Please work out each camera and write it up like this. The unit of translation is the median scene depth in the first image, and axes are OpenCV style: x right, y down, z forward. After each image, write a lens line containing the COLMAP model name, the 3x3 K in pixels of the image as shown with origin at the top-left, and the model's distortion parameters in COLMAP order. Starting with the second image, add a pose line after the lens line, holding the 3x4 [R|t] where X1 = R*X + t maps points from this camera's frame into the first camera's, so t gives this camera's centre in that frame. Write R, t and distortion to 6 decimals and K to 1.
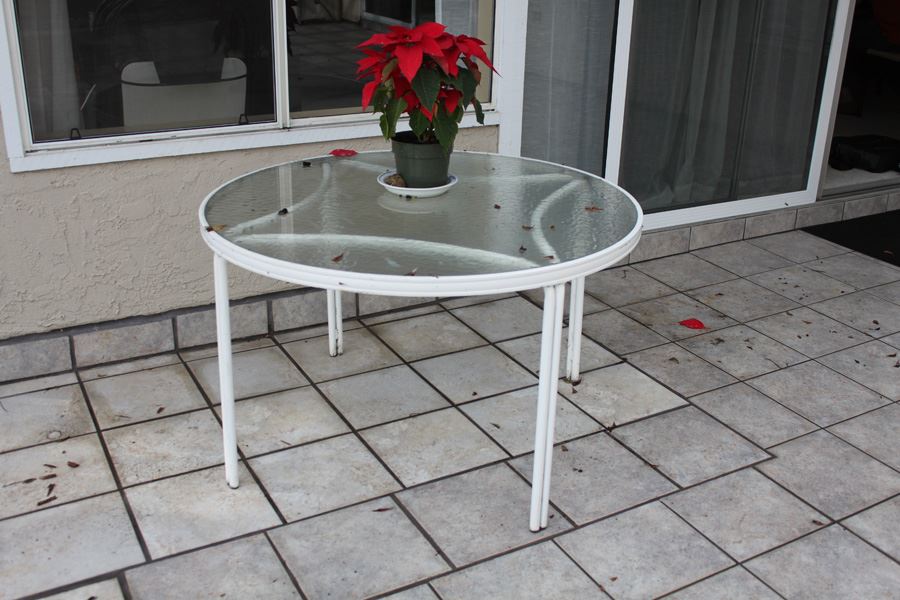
lens RADIAL K [[934.2, 0, 450.0], [0, 934.2, 300.0], [0, 0, 1]] dist [-0.126706, 0.164087]
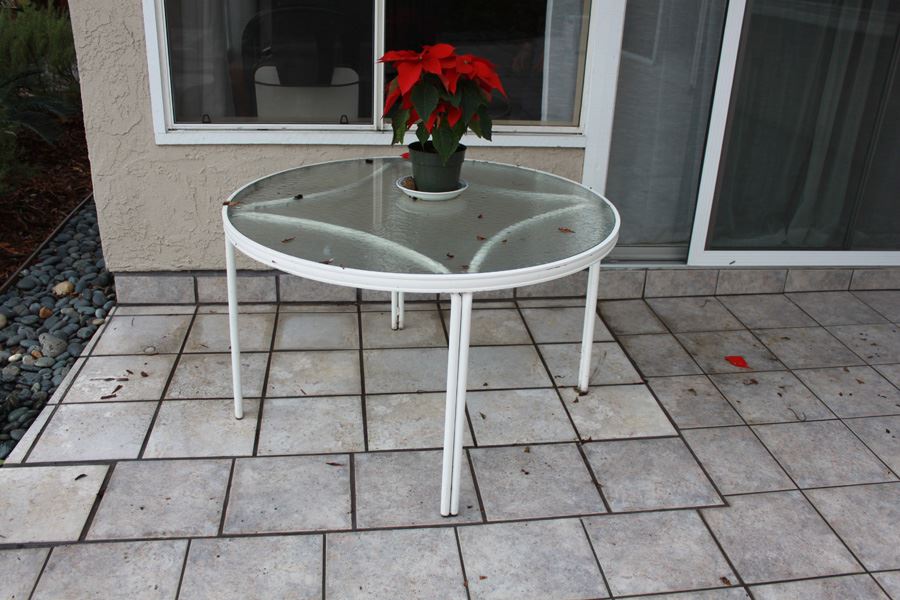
lens RADIAL K [[785.9, 0, 450.0], [0, 785.9, 300.0], [0, 0, 1]] dist [-0.153119, 0.144088]
pose [[0.929478, 0.163731, -0.330548, 0.286932], [-0.158605, 0.986422, 0.042618, -0.032438], [0.333038, 0.012814, 0.942826, 0.110696]]
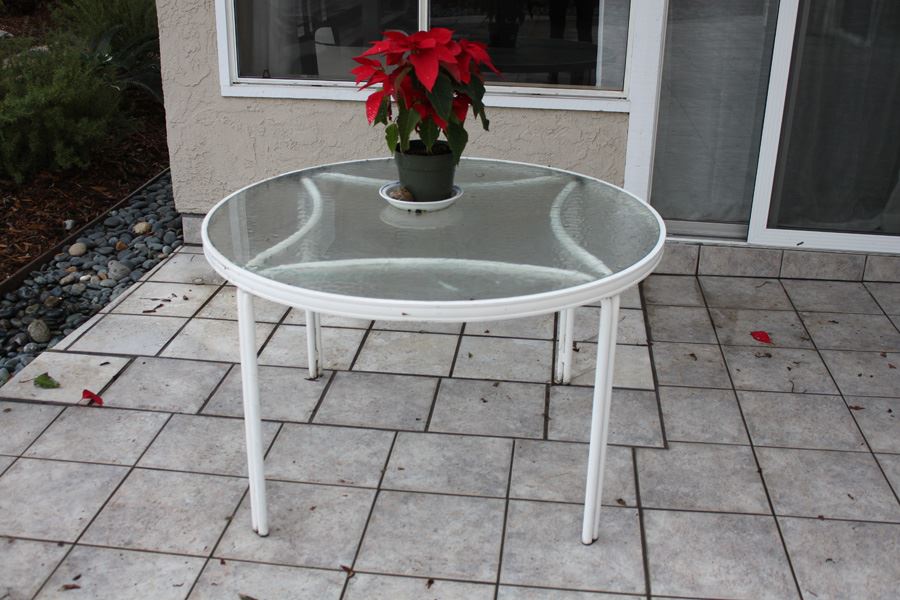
lens RADIAL K [[934.2, 0, 450.0], [0, 934.2, 300.0], [0, 0, 1]] dist [-0.126706, 0.164087]
pose [[0.810779, 0.217961, -0.543259, 0.621388], [-0.222796, 0.973143, 0.057927, 0.006589], [0.541294, 0.074070, 0.837564, 0.013780]]
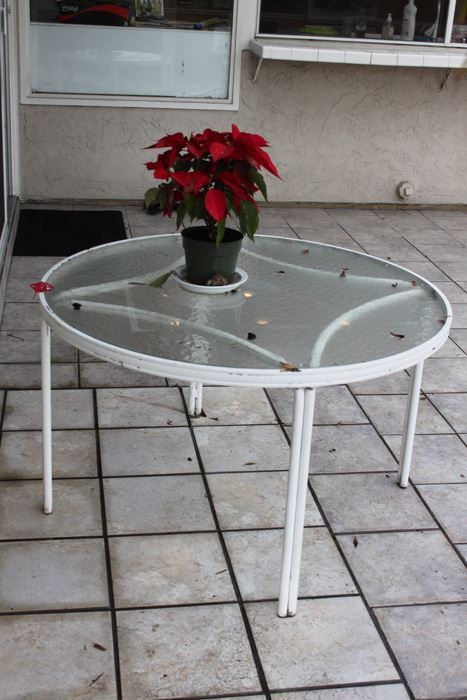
lens RADIAL K [[937.0, 0, 233.5], [0, 937.0, 350.0], [0, 0, 1]] dist [-0.021853, 0.013070]
pose [[0.329149, -0.362052, 0.872112, -0.873085], [0.314320, 0.912916, 0.260362, -0.285769], [-0.890429, 0.188424, 0.414286, 0.502104]]
